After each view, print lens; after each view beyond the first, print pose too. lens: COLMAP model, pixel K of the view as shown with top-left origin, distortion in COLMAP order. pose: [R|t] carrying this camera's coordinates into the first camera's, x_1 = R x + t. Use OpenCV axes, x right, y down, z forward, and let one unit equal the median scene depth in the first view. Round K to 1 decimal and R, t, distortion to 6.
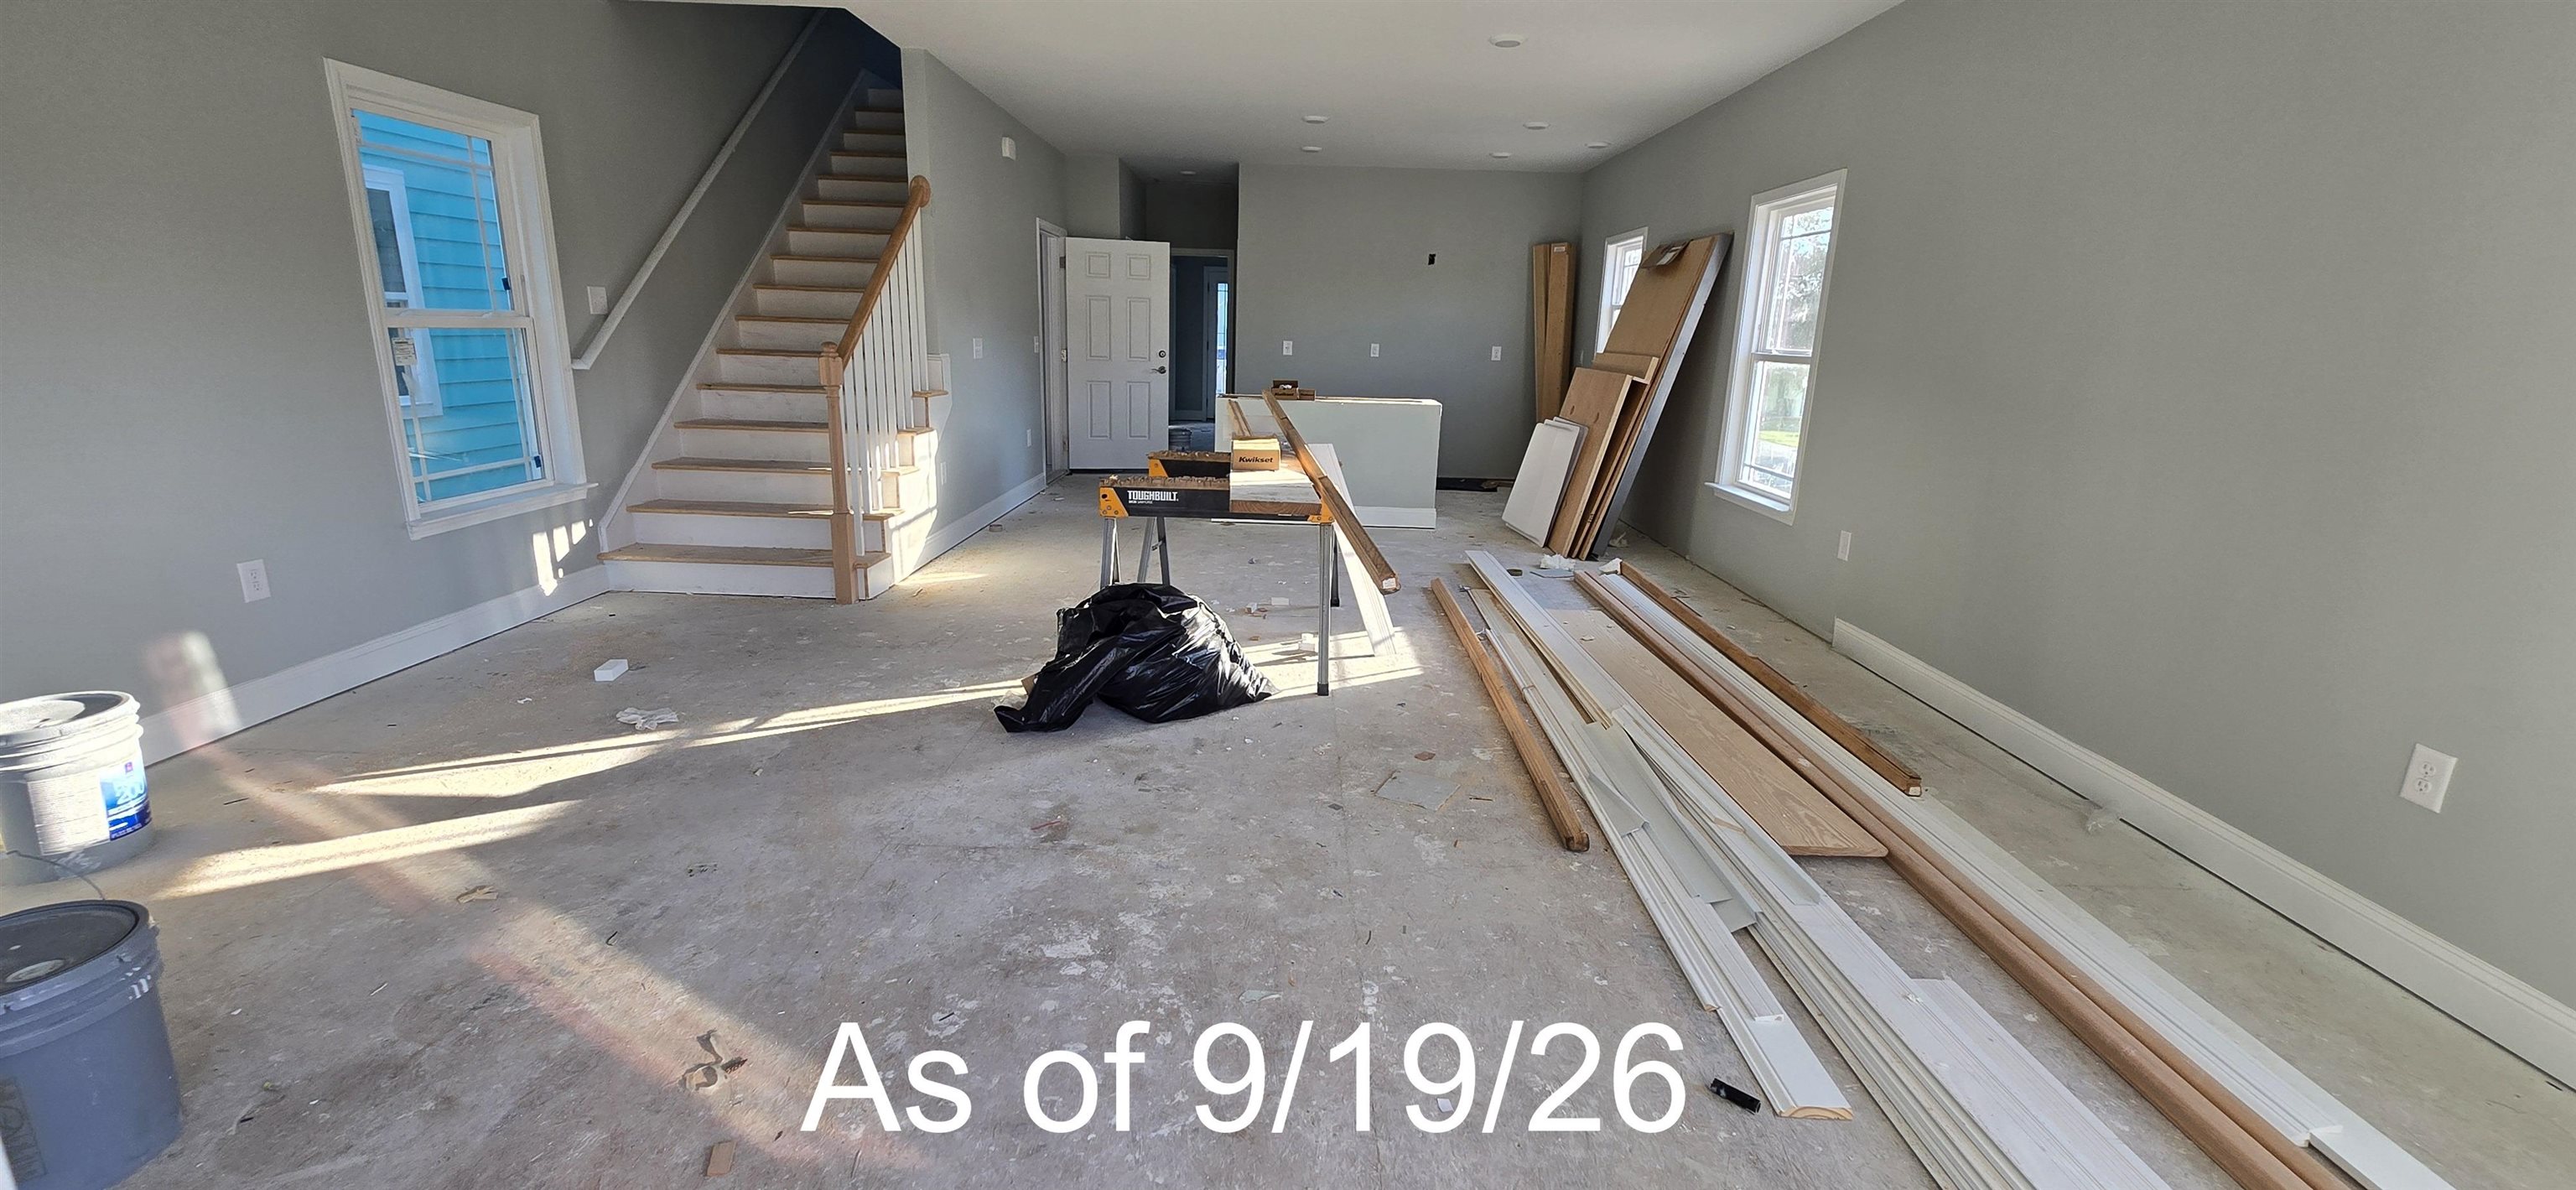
lens RADIAL K [[1059.6, 0, 1288.0], [0, 1059.6, 595.0], [0, 0, 1]] dist [0.000144, -0.000038]
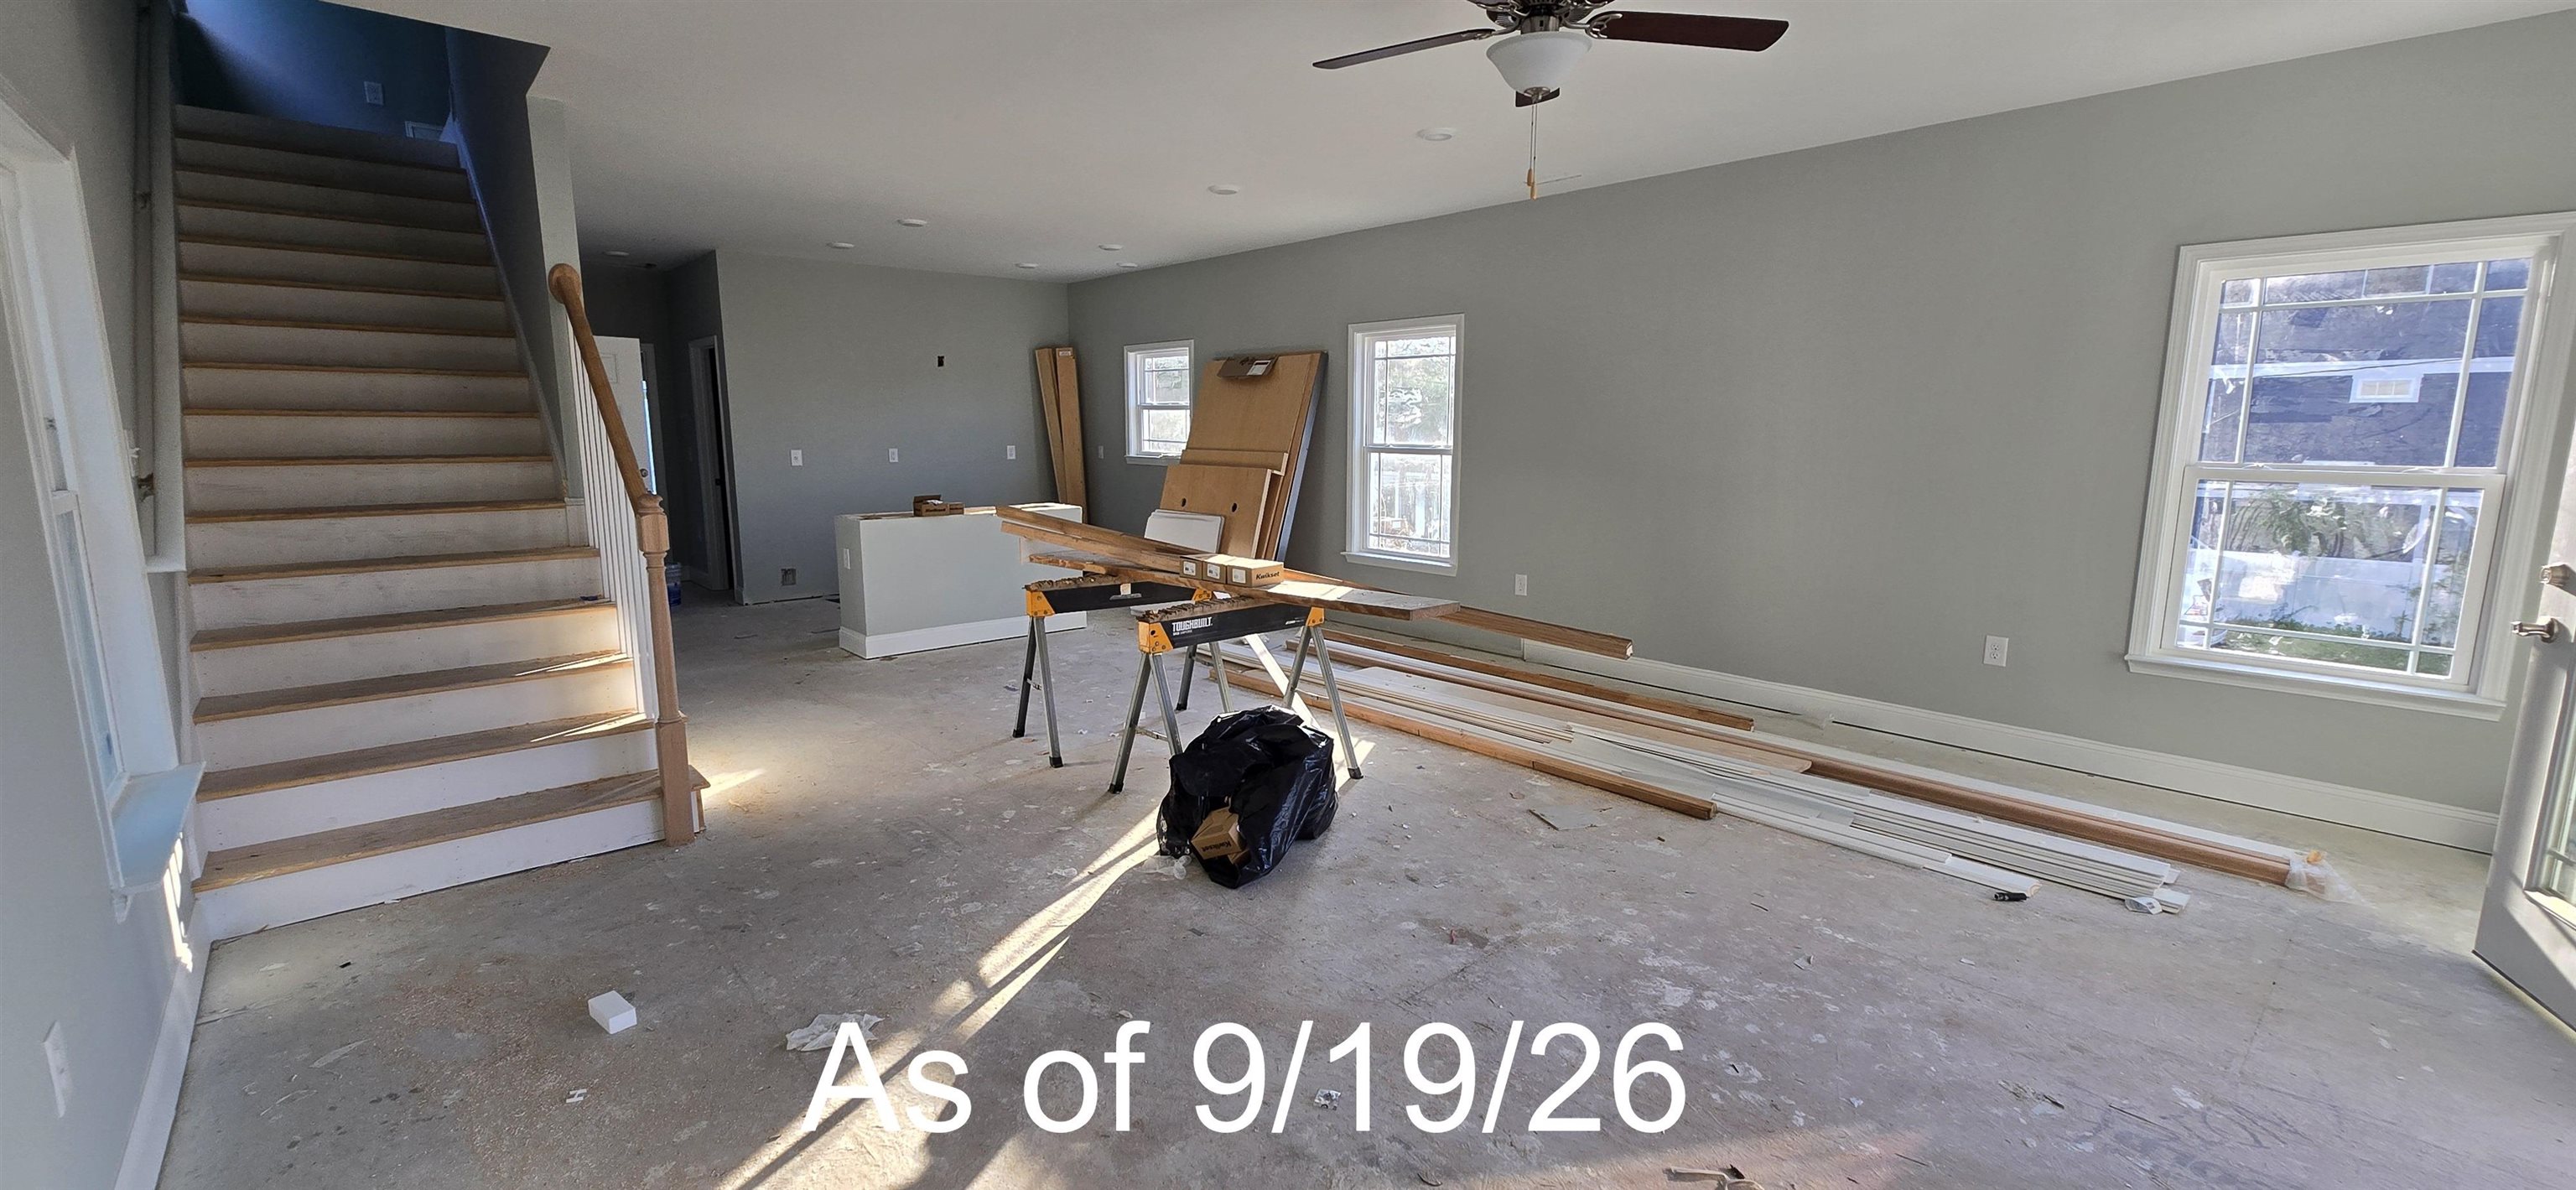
lens RADIAL K [[1059.6, 0, 1288.0], [0, 1059.6, 595.0], [0, 0, 1]] dist [0.000144, -0.000038]
pose [[0.736611, -0.136926, 0.662311, -0.732709], [0.184626, 0.982807, -0.002152, -0.104827], [-0.650629, 0.123865, 0.749226, 0.206226]]
